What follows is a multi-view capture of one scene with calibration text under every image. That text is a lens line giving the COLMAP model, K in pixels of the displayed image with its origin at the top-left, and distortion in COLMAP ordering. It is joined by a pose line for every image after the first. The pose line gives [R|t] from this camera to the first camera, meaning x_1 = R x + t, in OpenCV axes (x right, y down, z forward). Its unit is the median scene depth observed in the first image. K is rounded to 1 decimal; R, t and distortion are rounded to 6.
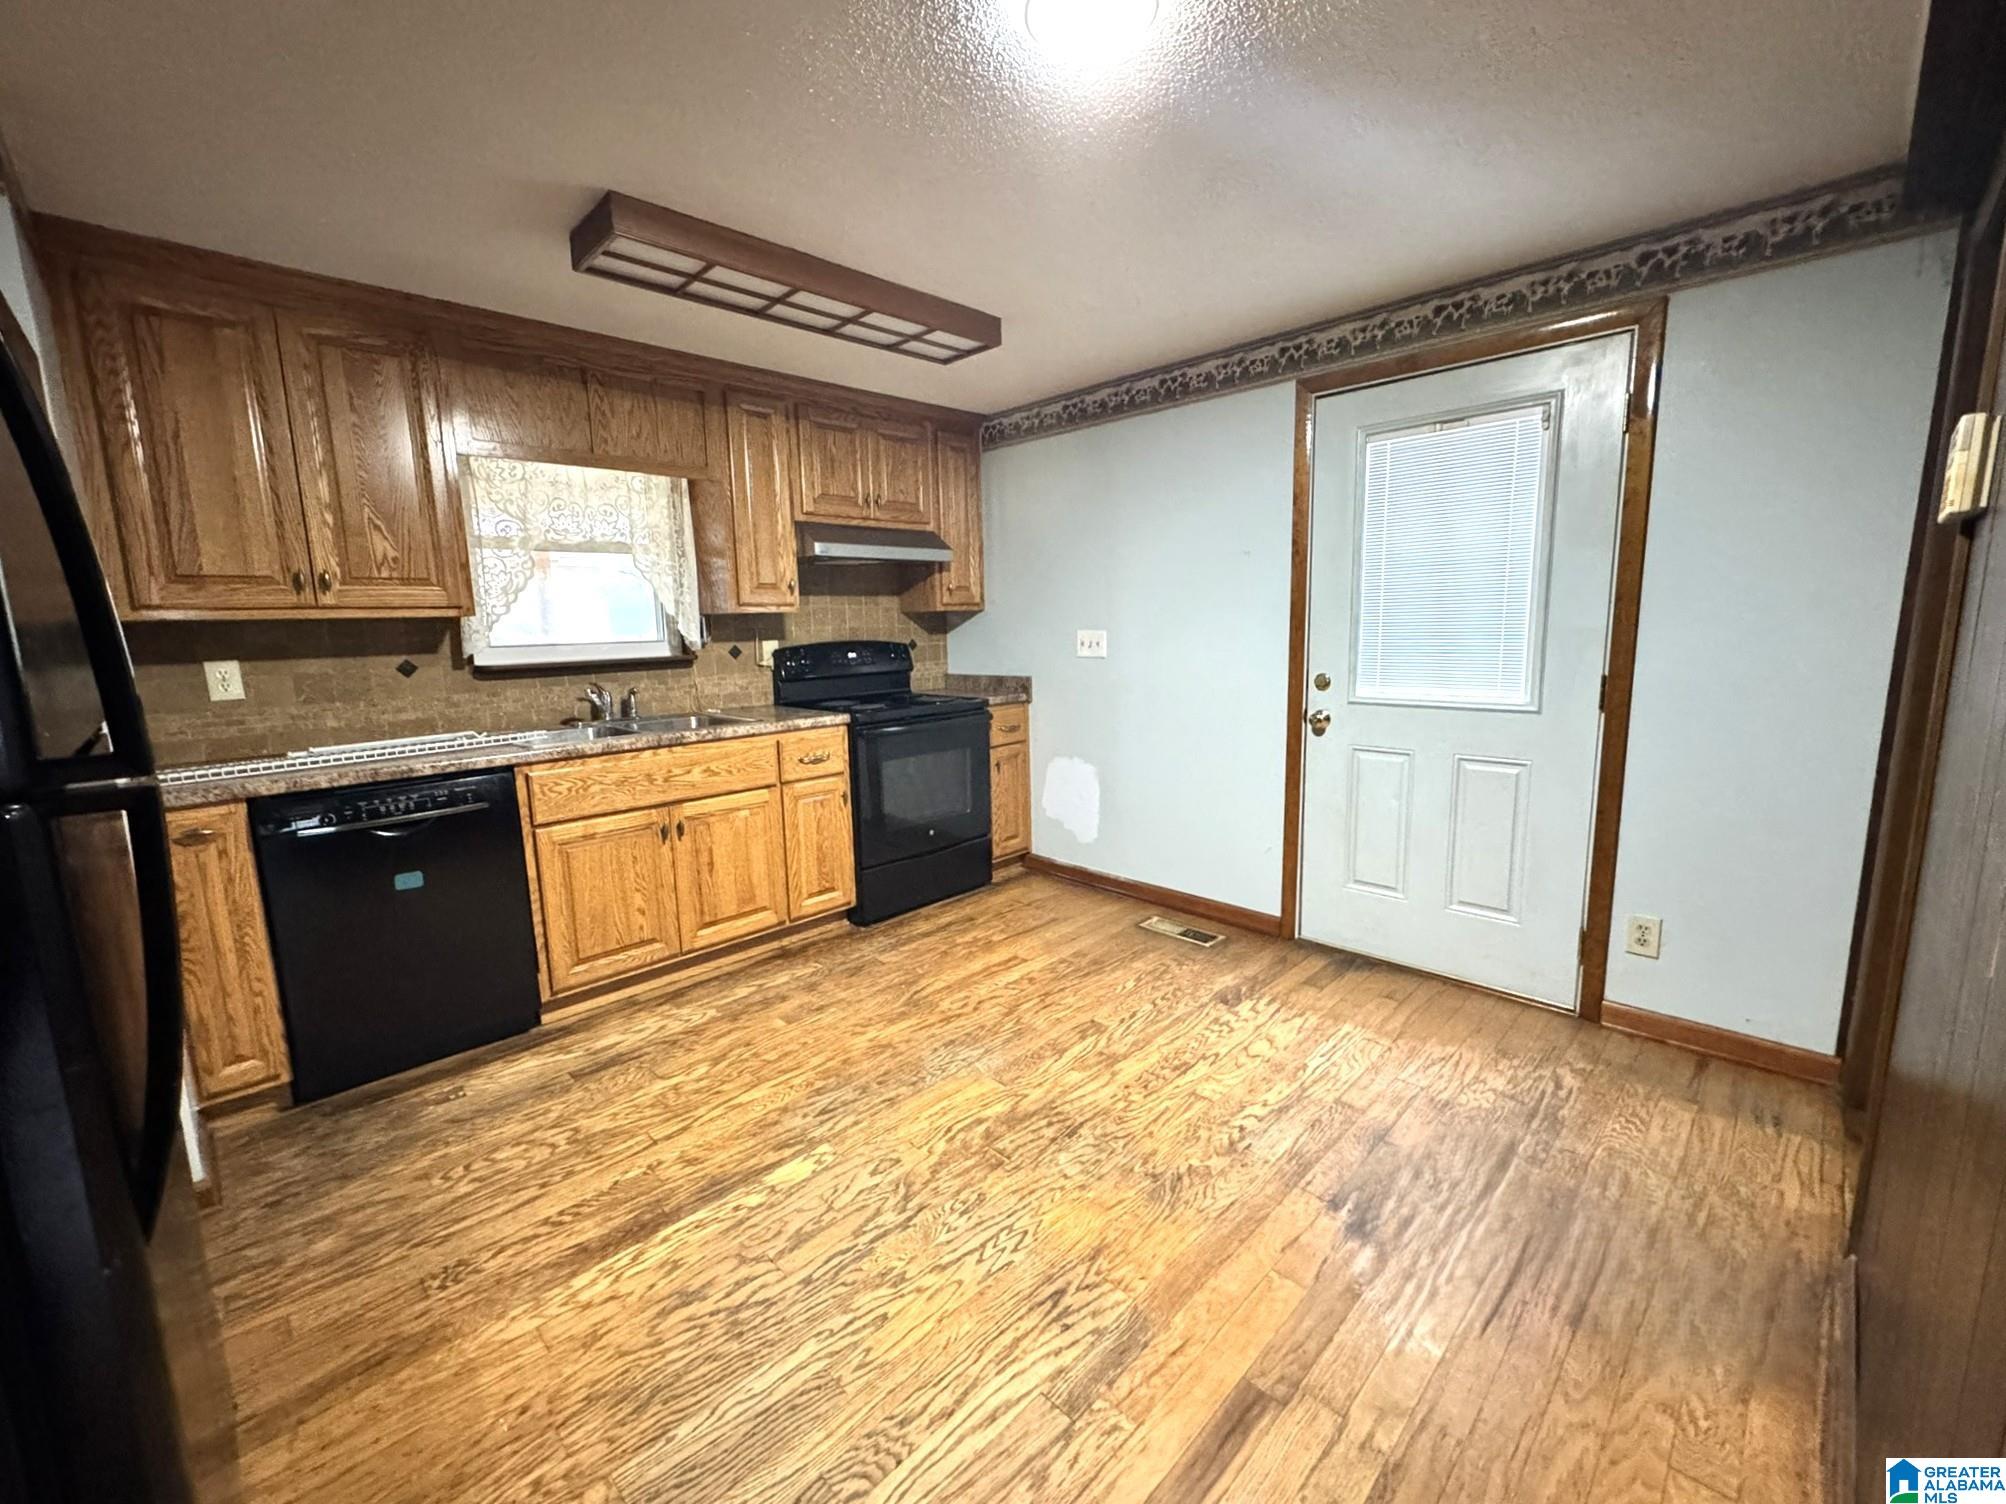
lens RADIAL K [[829.3, 0, 1003.0], [0, 829.3, 752.0], [0, 0, 1]] dist [0.000252, 0.000138]
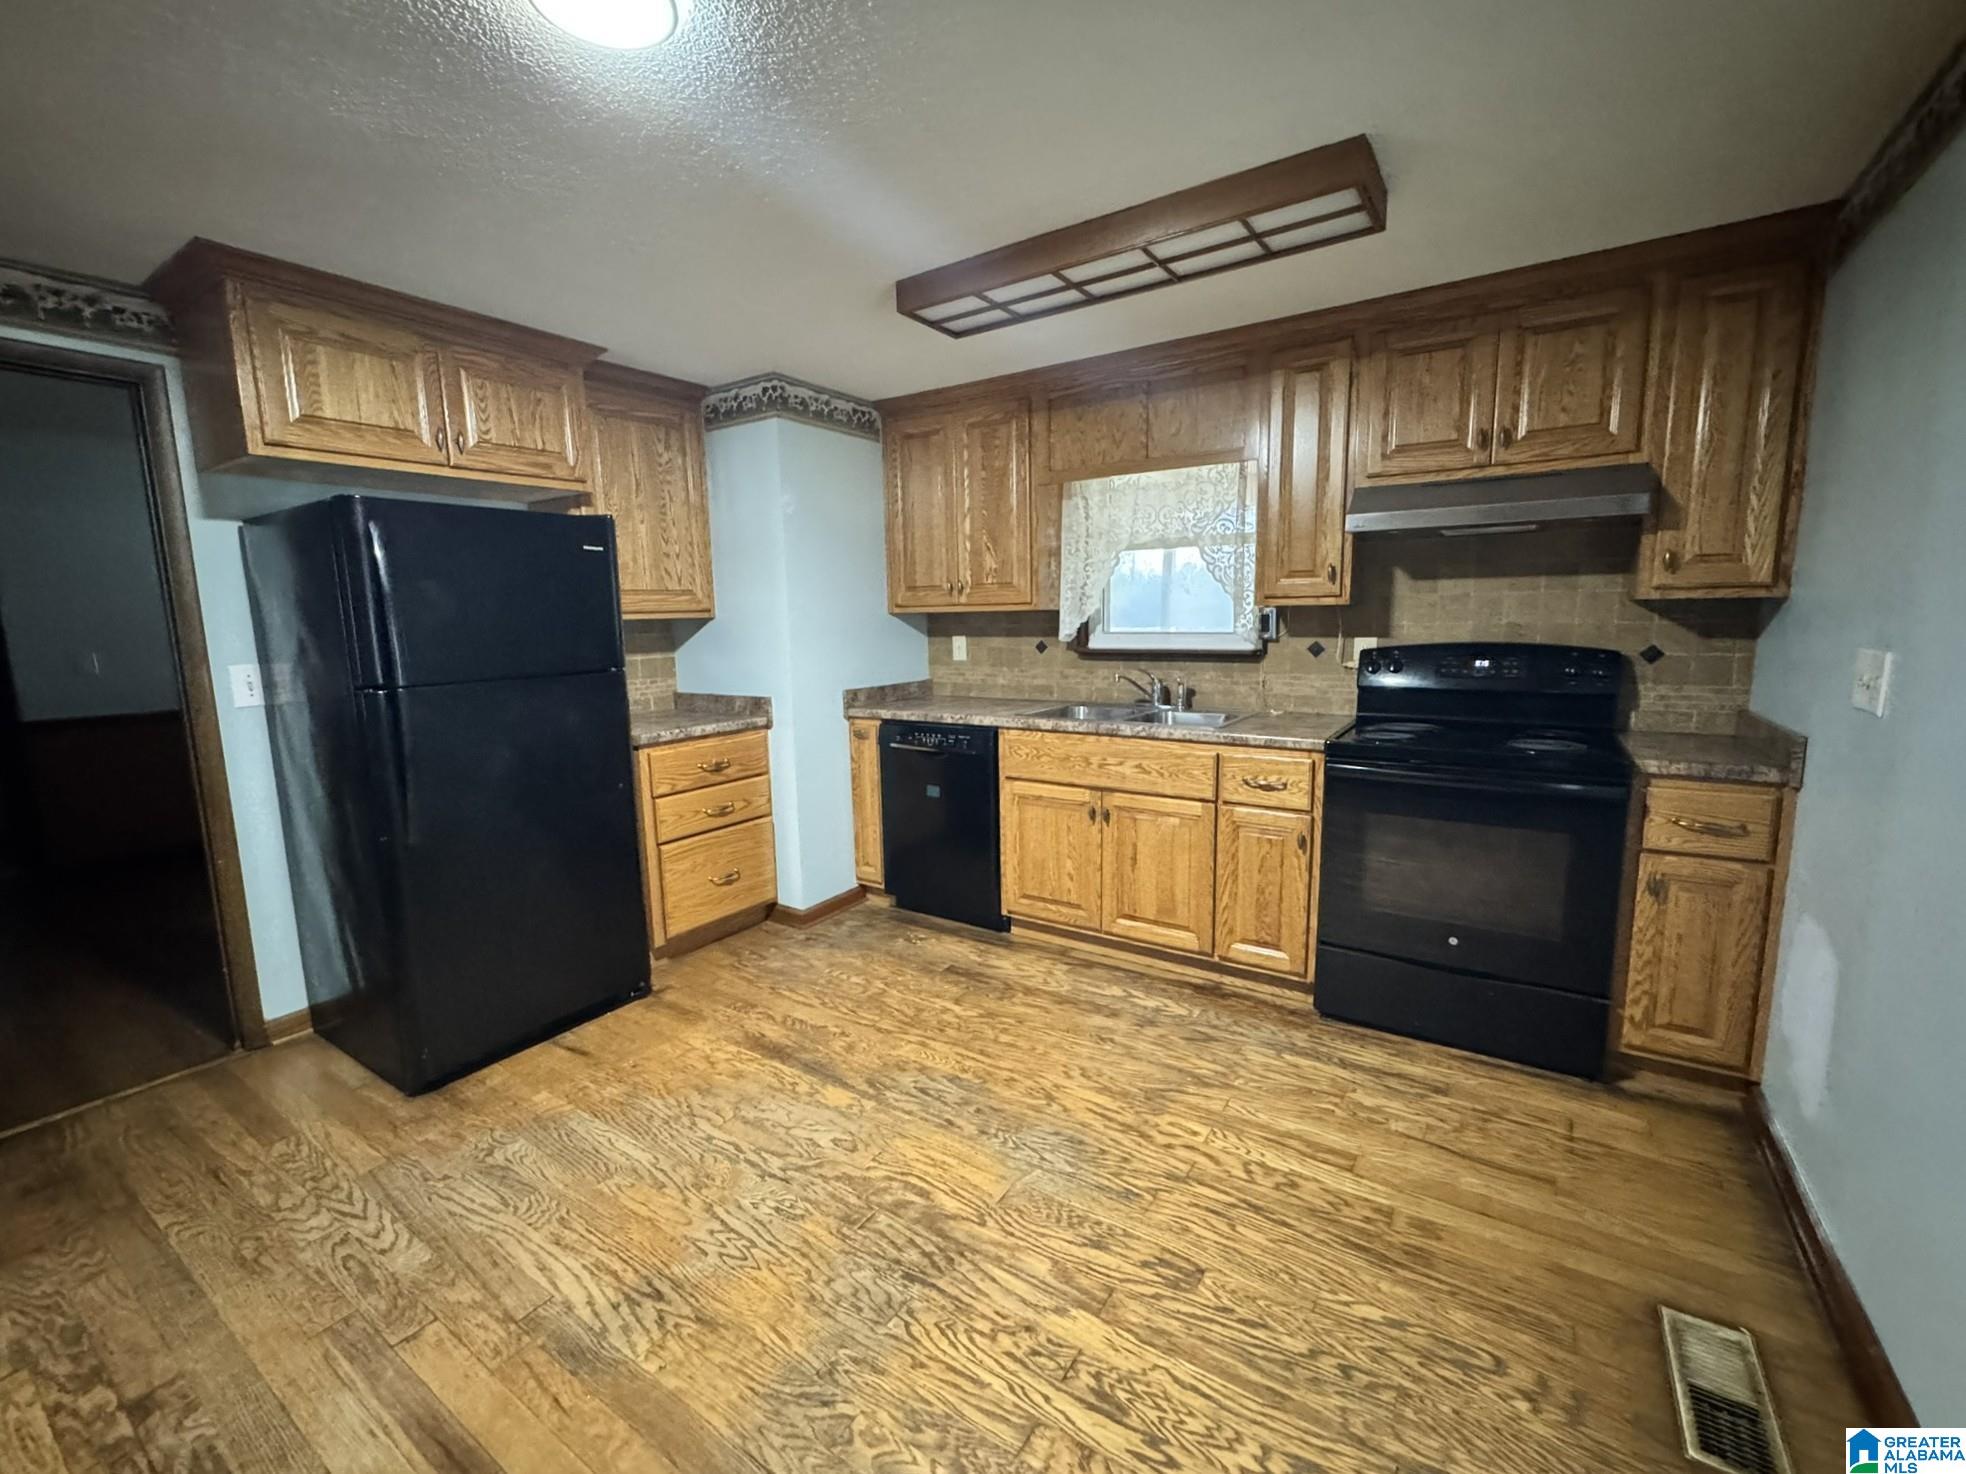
lens RADIAL K [[819.3, 0, 966.3], [0, 819.3, 733.8], [0, 0, 1]] dist [-0.001120, -0.000051]
pose [[0.191685, 0.161936, -0.968005, 0.594384], [-0.142159, 0.980474, 0.135871, -0.130684], [0.971106, 0.111566, 0.210962, 0.635171]]
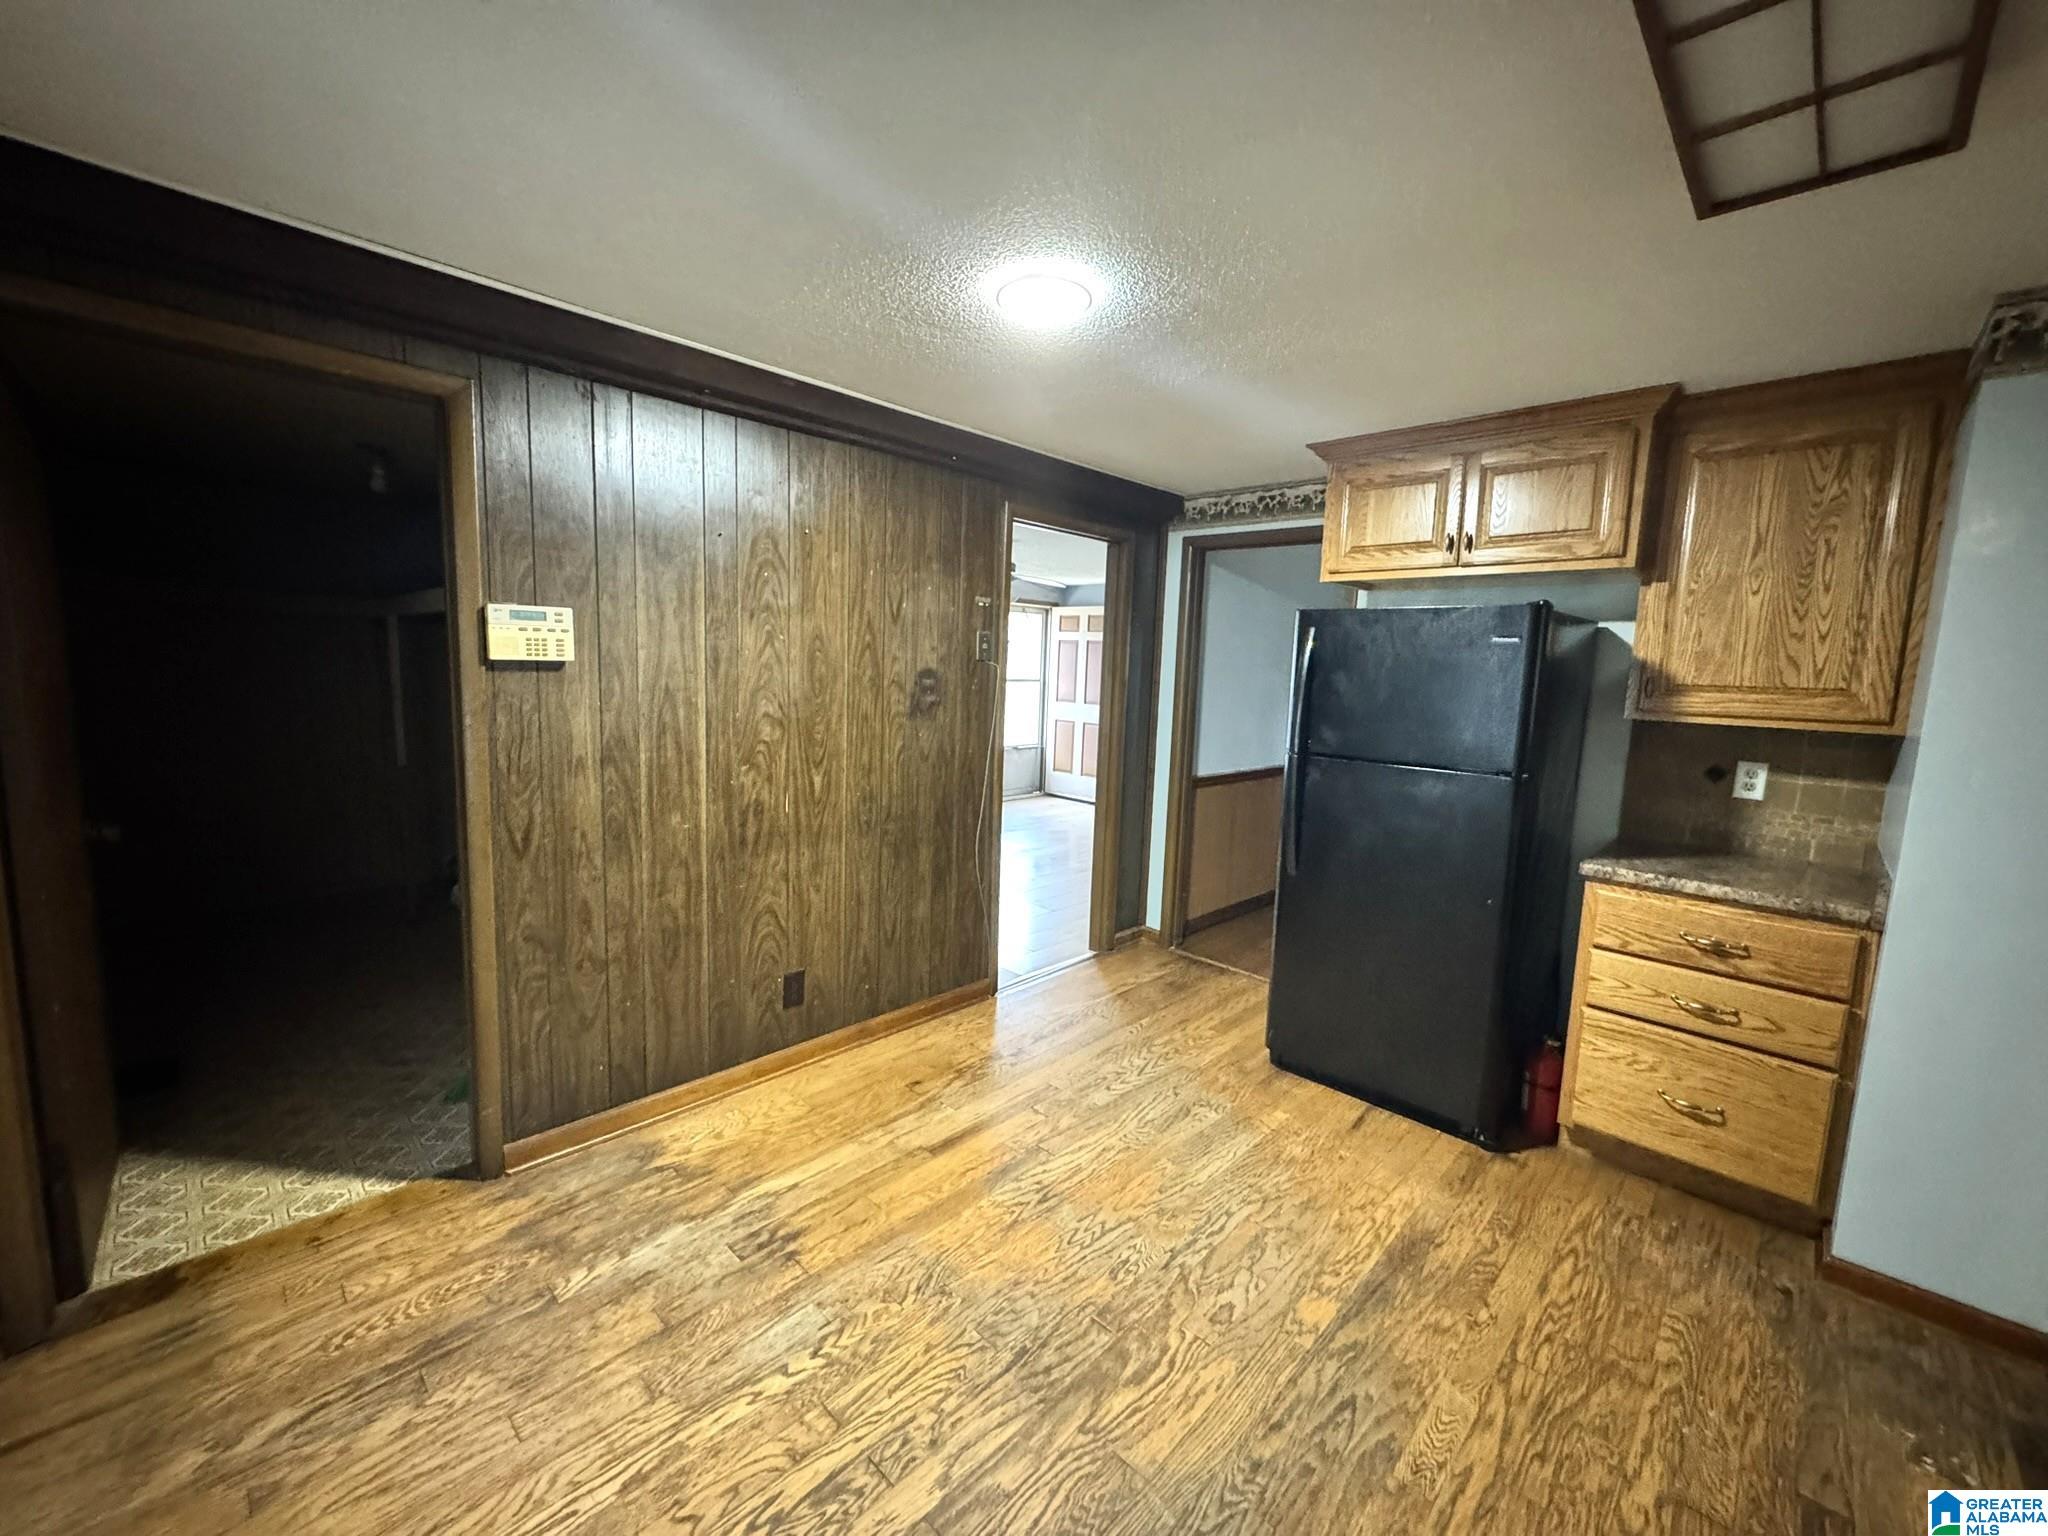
lens RADIAL K [[818.6, 0, 1034.0], [0, 818.6, 766.5], [0, 0, 1]] dist [0.001146, 0.000406]
pose [[-0.999432, -0.007375, -0.032887, 0.078275], [-0.016448, 0.958410, 0.284922, -0.261707], [0.029418, 0.285301, -0.957986, 1.245650]]
